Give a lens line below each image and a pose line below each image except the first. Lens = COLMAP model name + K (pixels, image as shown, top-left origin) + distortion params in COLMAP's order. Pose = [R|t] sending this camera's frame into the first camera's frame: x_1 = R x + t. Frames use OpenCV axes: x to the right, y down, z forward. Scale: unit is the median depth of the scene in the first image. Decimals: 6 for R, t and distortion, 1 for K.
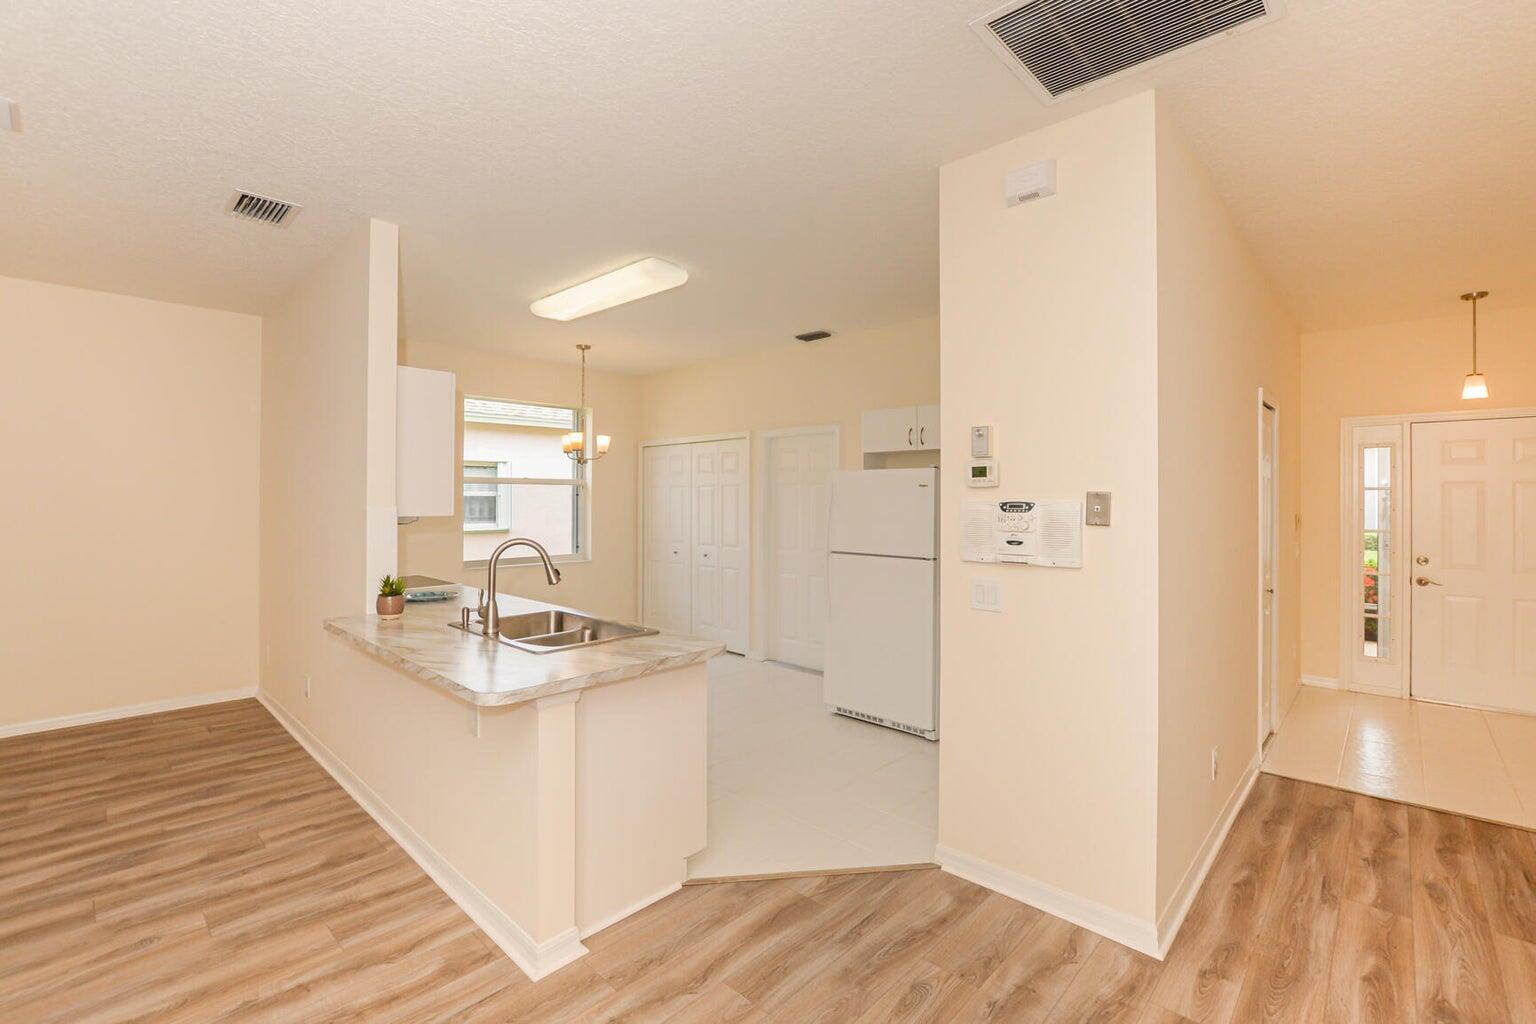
lens RADIAL K [[680.5, 0, 772.3], [0, 680.5, 501.8], [0, 0, 1]] dist [-0.016297, 0.001927]
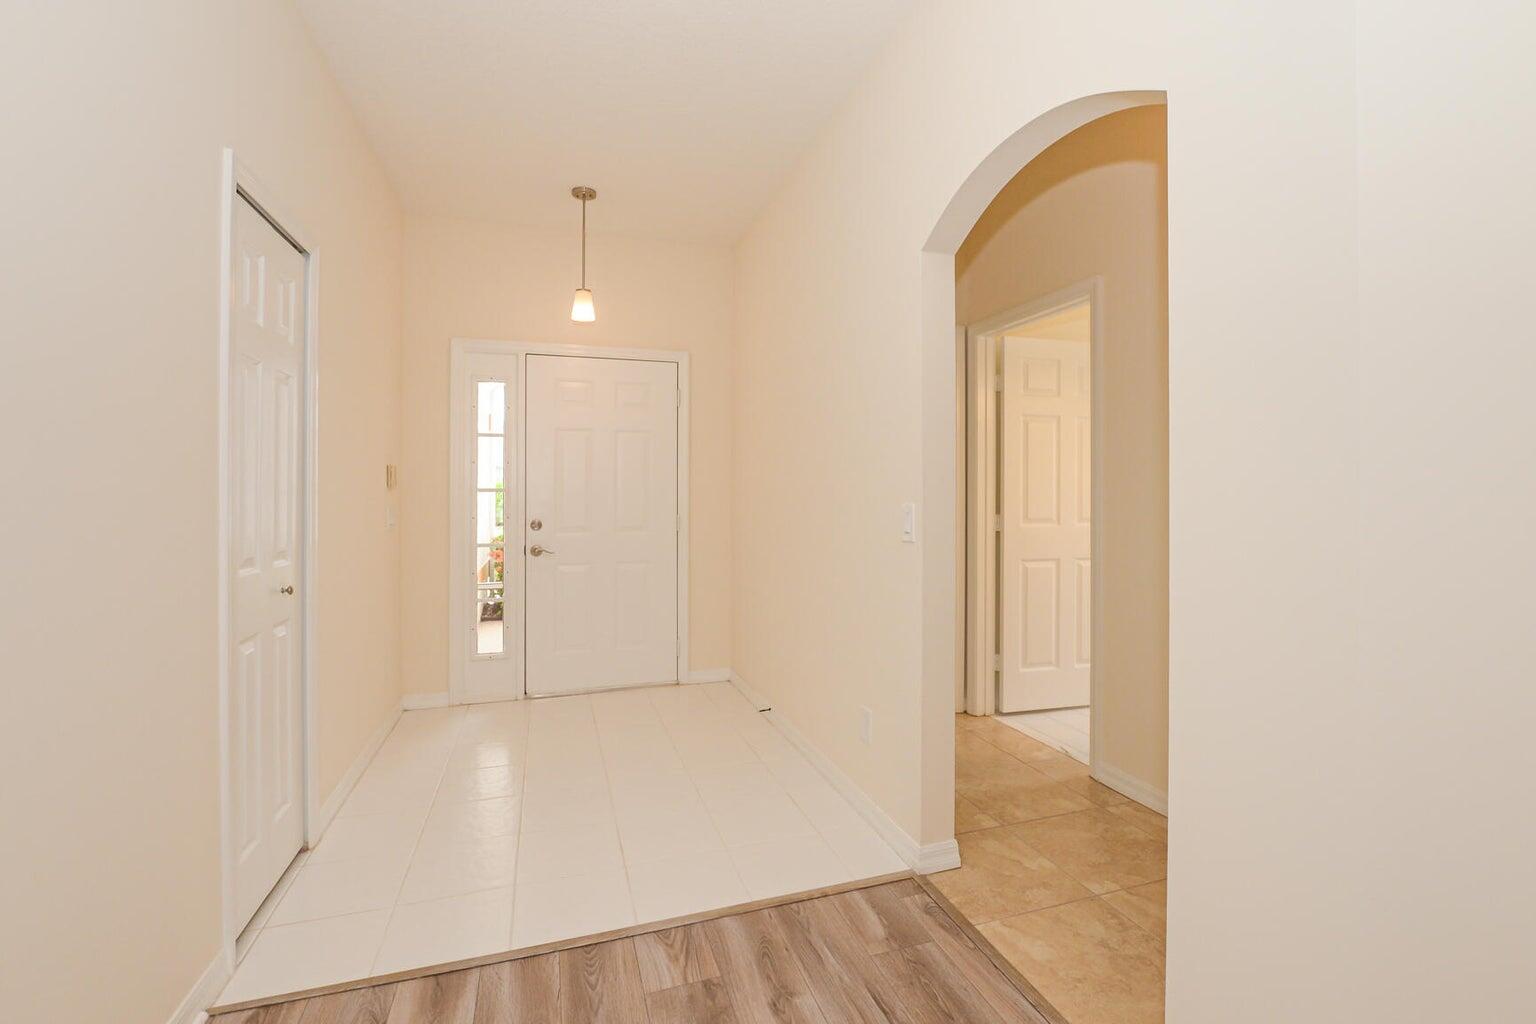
lens RADIAL K [[680.5, 0, 776.5], [0, 680.5, 501.9], [0, 0, 1]] dist [-0.016297, 0.001927]
pose [[0.479925, -0.008530, 0.877268, 0.629962], [-0.006476, 0.999891, 0.013265, 0.075954], [-0.877286, -0.012048, 0.479817, 0.570859]]
